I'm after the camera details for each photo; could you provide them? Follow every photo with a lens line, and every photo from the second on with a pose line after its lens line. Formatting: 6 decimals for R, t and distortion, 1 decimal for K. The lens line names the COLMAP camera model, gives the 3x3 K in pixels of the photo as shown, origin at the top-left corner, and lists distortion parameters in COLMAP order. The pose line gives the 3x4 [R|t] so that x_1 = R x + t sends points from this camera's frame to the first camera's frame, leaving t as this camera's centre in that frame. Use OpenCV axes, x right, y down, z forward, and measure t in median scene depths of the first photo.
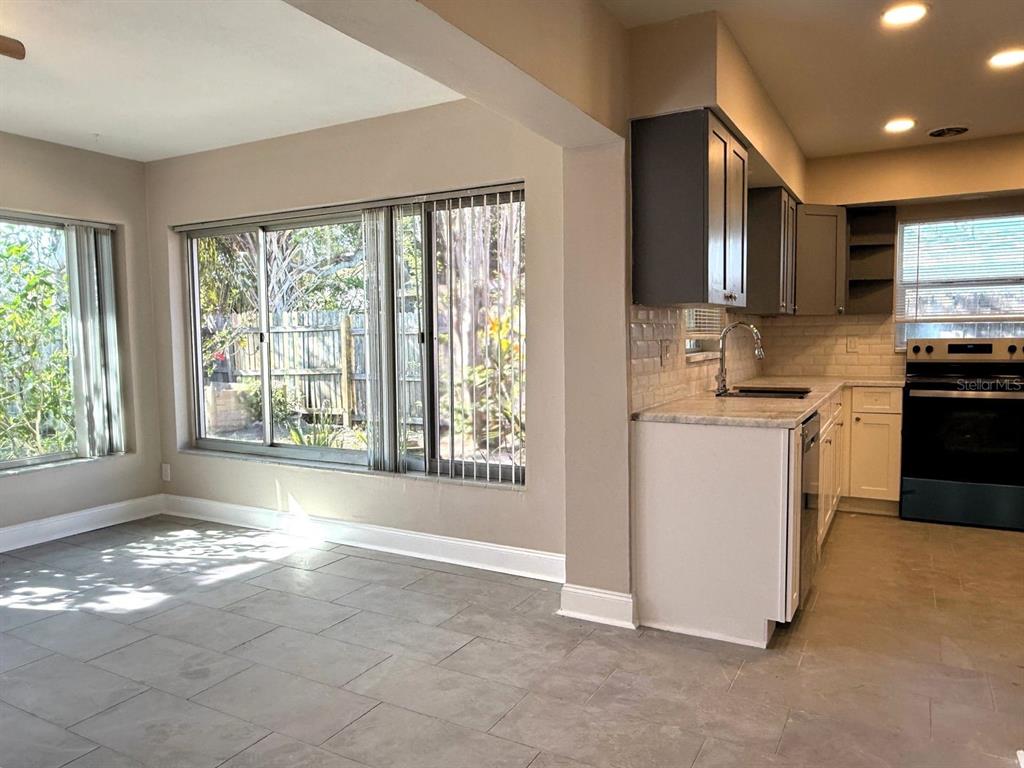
lens RADIAL K [[744.9, 0, 483.8], [0, 744.9, 388.3], [0, 0, 1]] dist [0.003252, 0.001019]
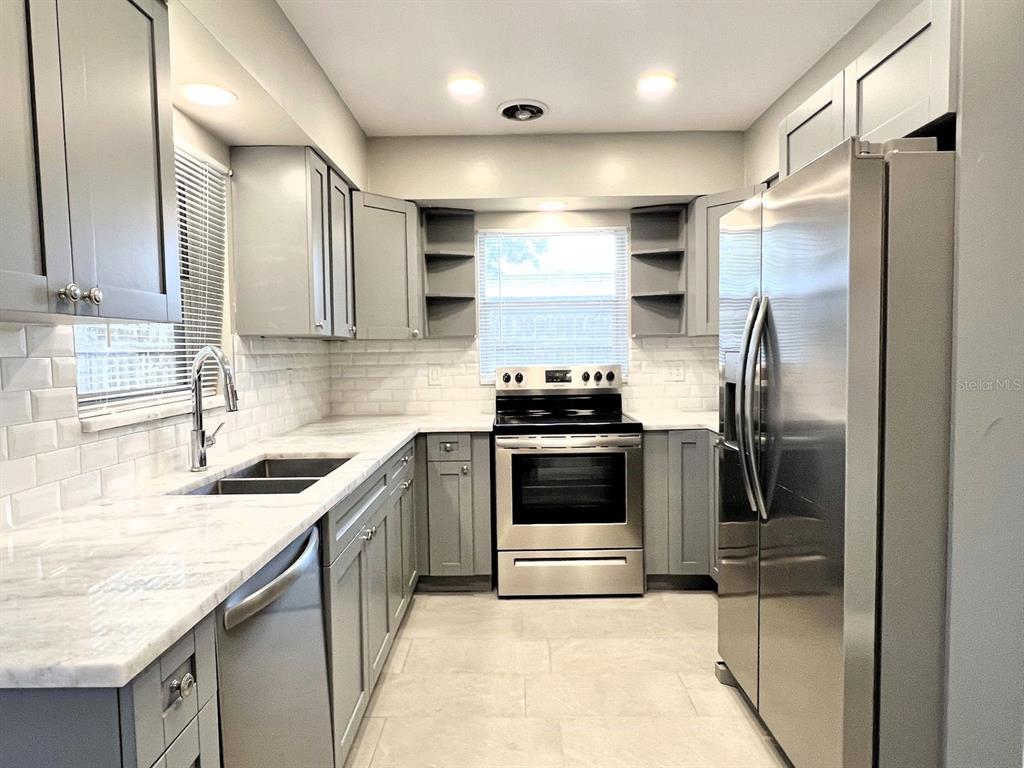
lens RADIAL K [[632.0, 0, 510.9], [0, 632.0, 386.1], [0, 0, 1]] dist [-0.000713, -0.000723]
pose [[0.870069, -0.026773, 0.492201, 0.232515], [0.037534, 0.999223, -0.011997, -0.036954], [-0.491498, 0.028912, 0.870399, 0.364783]]
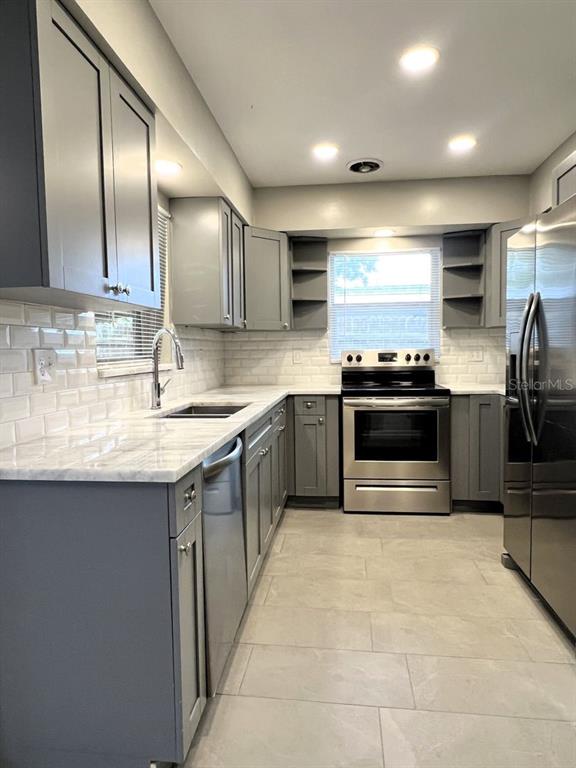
lens RADIAL K [[501.1, 0, 289.8], [0, 501.1, 380.0], [0, 0, 1]] dist [0.002650, 0.000449]
pose [[0.917871, -0.021271, 0.396307, 0.183483], [0.028260, 0.999531, -0.011805, -0.015093], [-0.395870, 0.022035, 0.918042, 0.307369]]
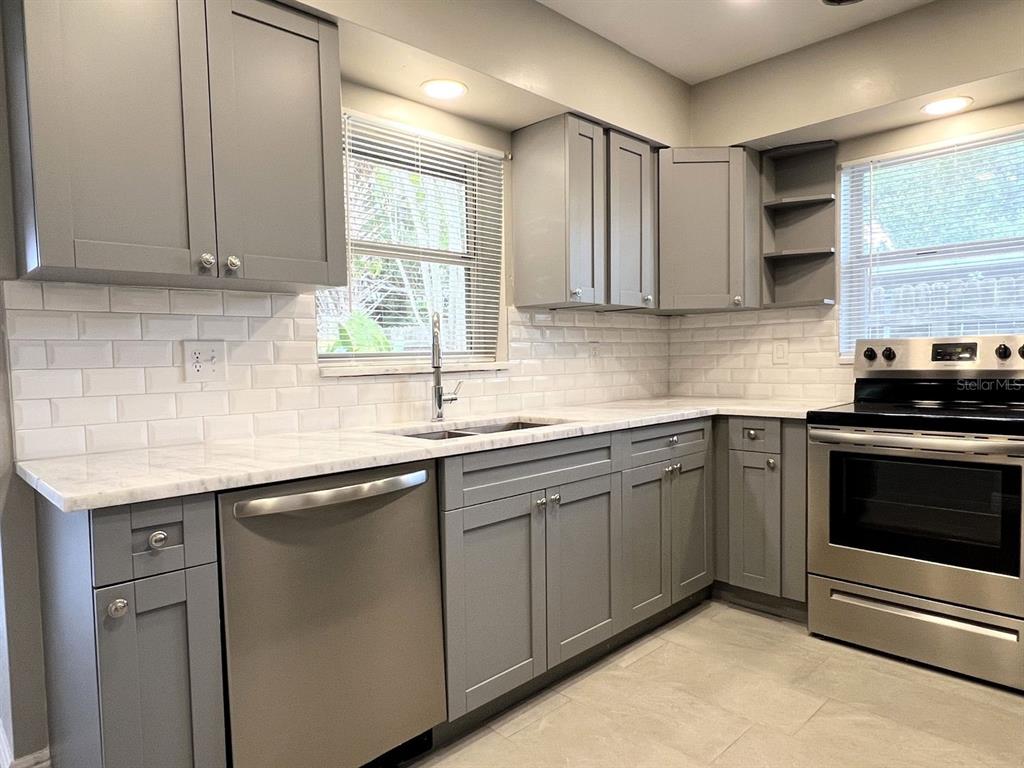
lens RADIAL K [[651.9, 0, 485.2], [0, 651.9, 388.3], [0, 0, 1]] dist [0.002474, 0.001825]
pose [[0.958815, 0.009204, -0.283881, 0.419056], [-0.014116, 0.999784, -0.015262, -0.013888], [0.283679, 0.018641, 0.958738, 0.365804]]
